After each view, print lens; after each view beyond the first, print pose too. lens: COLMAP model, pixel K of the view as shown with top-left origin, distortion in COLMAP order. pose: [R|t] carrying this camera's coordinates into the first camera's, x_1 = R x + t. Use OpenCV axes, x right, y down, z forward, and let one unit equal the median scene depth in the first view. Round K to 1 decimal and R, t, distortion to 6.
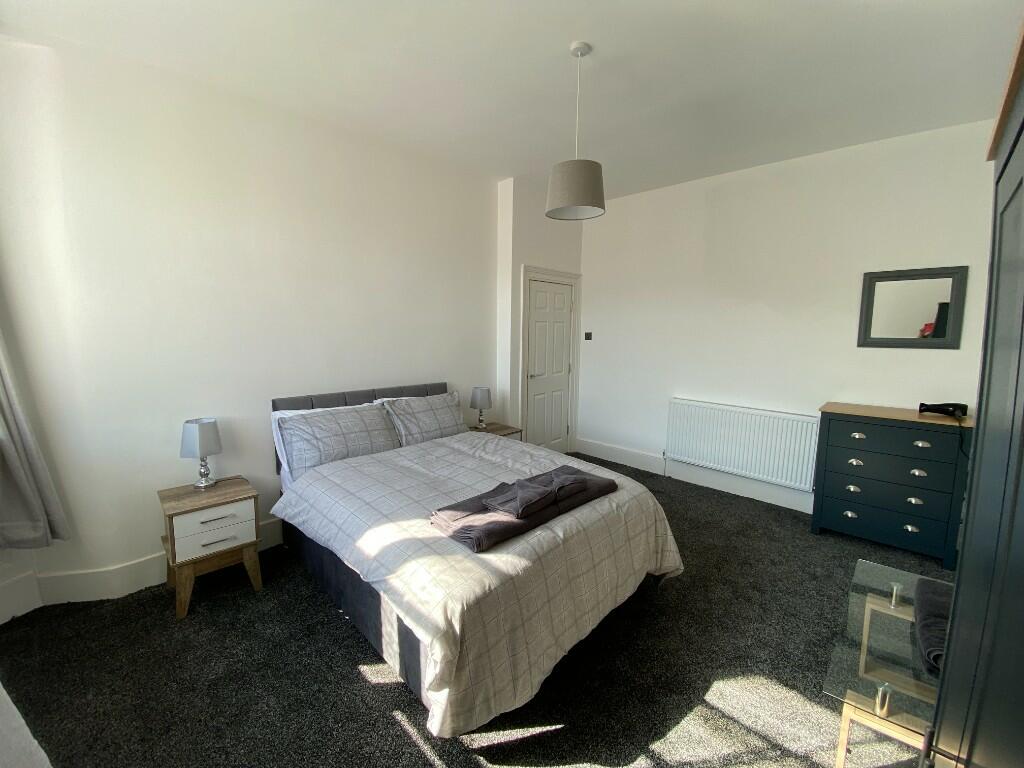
lens RADIAL K [[412.8, 0, 512.2], [0, 412.8, 390.7], [0, 0, 1]] dist [-0.009556, -0.005504]
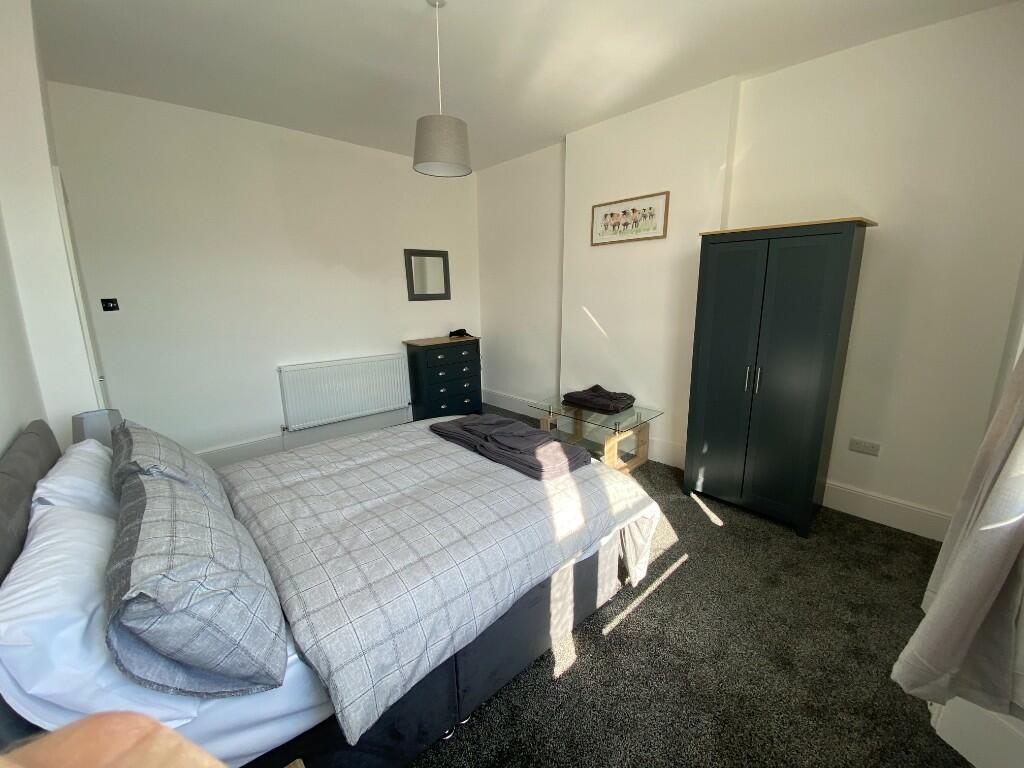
lens RADIAL K [[412.8, 0, 520.8], [0, 412.8, 382.7], [0, 0, 1]] dist [-0.009556, -0.005504]
pose [[0.027872, -0.225324, 0.973885, -0.770234], [0.156649, 0.963211, 0.218371, -0.099277], [-0.987261, 0.146472, 0.062143, 0.653929]]
